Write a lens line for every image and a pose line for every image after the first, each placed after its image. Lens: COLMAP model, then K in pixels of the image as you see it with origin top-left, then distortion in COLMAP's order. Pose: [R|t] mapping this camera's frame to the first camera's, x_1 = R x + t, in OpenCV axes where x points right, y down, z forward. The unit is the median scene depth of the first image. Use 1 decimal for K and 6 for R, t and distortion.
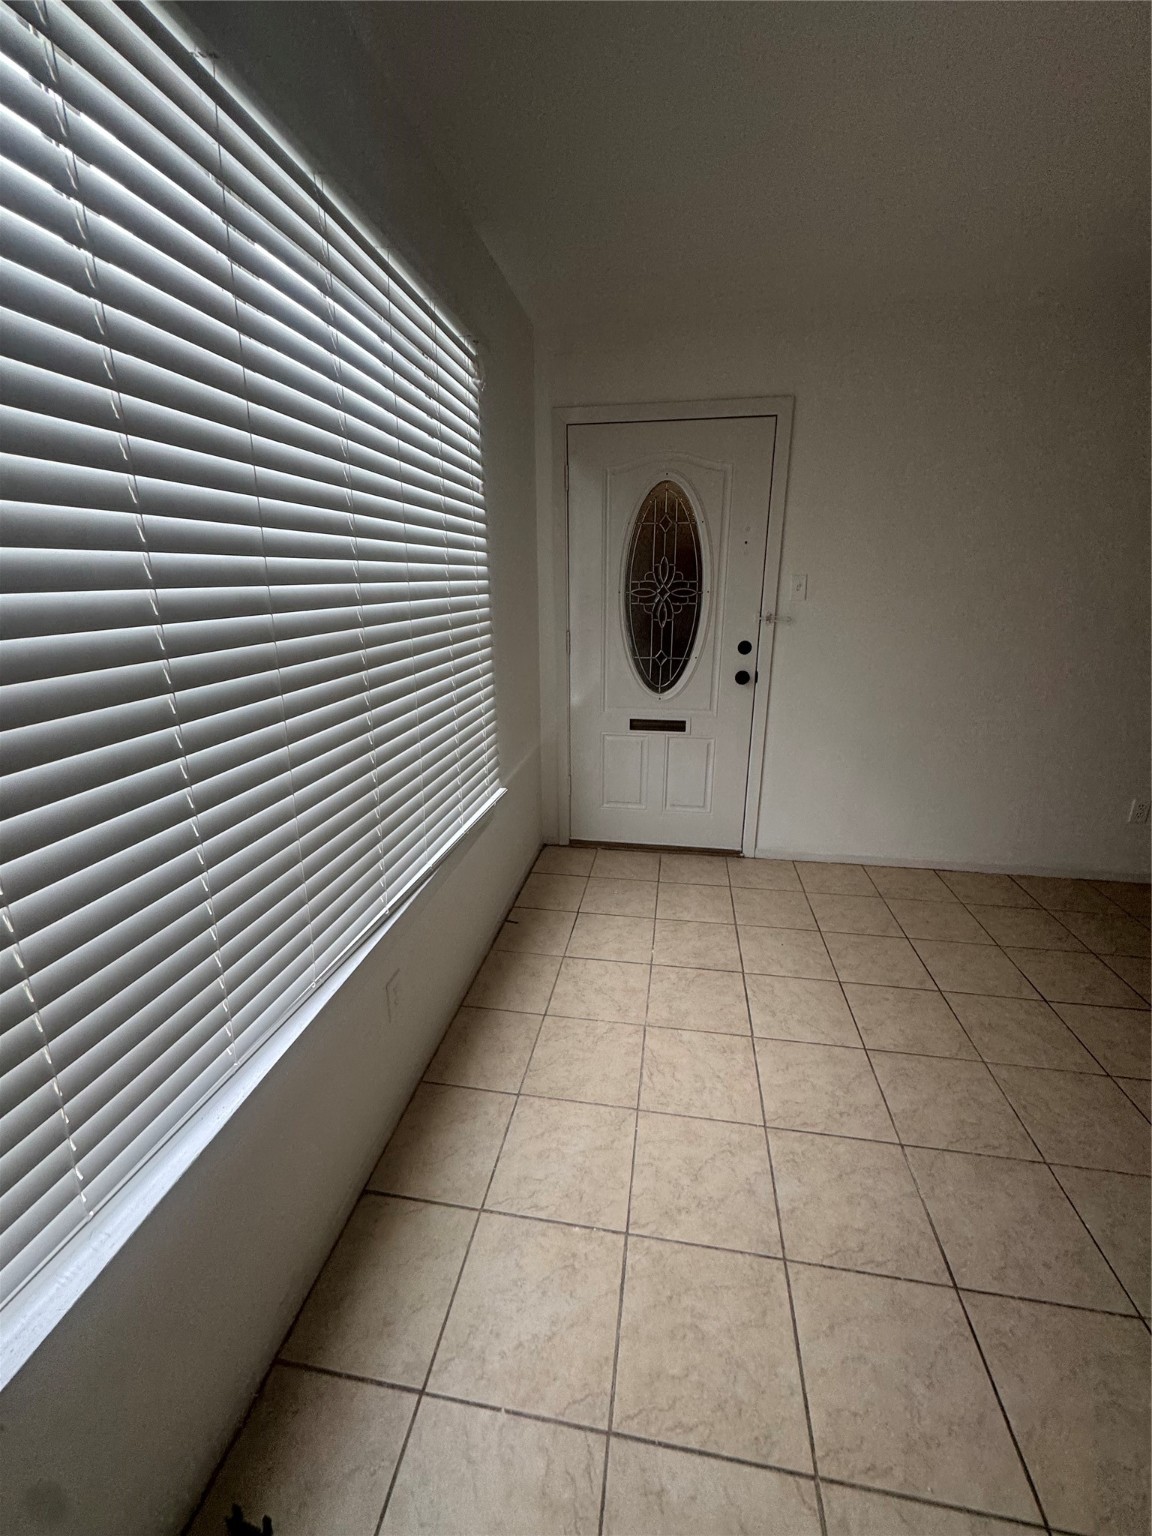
lens RADIAL K [[611.4, 0, 580.1], [0, 611.4, 767.8], [0, 0, 1]] dist [-0.002786, 0.000290]
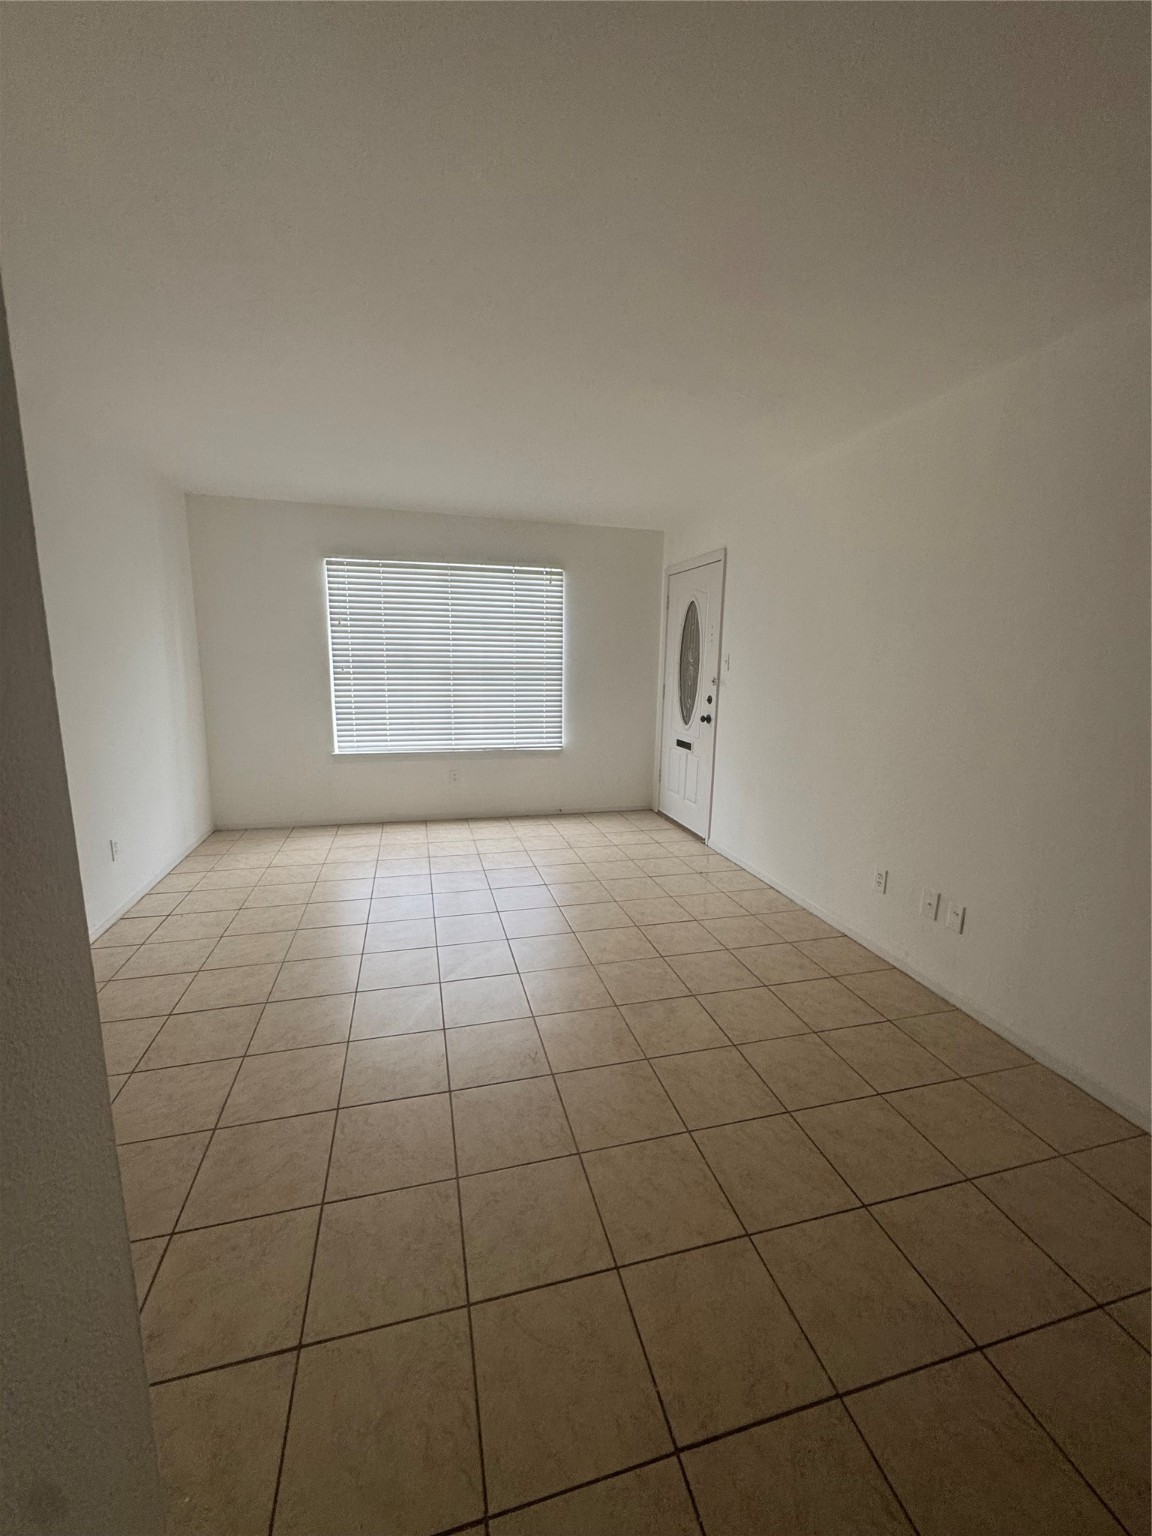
lens RADIAL K [[611.4, 0, 578.5], [0, 611.4, 779.0], [0, 0, 1]] dist [-0.002786, 0.000290]
pose [[0.412388, 0.190165, -0.890940, 1.628000], [-0.286026, 0.955546, 0.071562, -0.021425], [0.864942, 0.225321, 0.448448, 0.065772]]
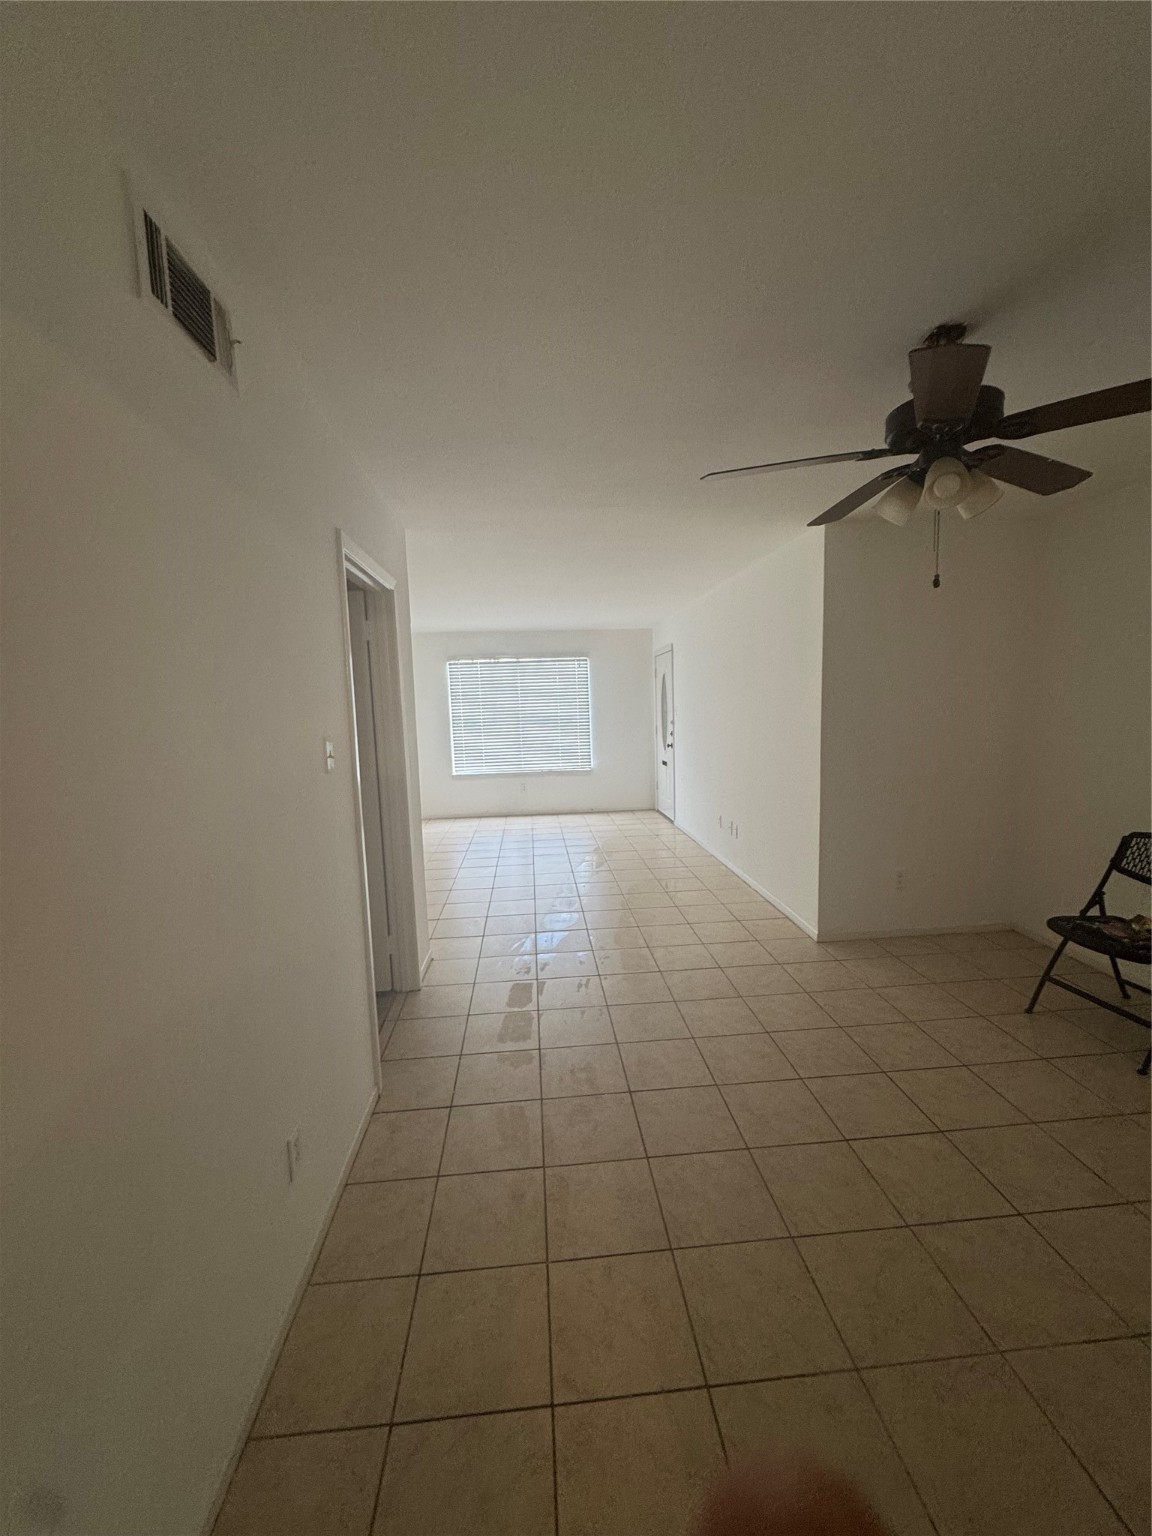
lens RADIAL K [[611.4, 0, 574.7], [0, 611.4, 764.8], [0, 0, 1]] dist [-0.002786, 0.000290]
pose [[0.231266, 0.085969, -0.969085, 2.753929], [-0.262180, 0.964745, 0.023016, -0.027626], [0.936898, 0.248752, 0.245652, 0.047056]]
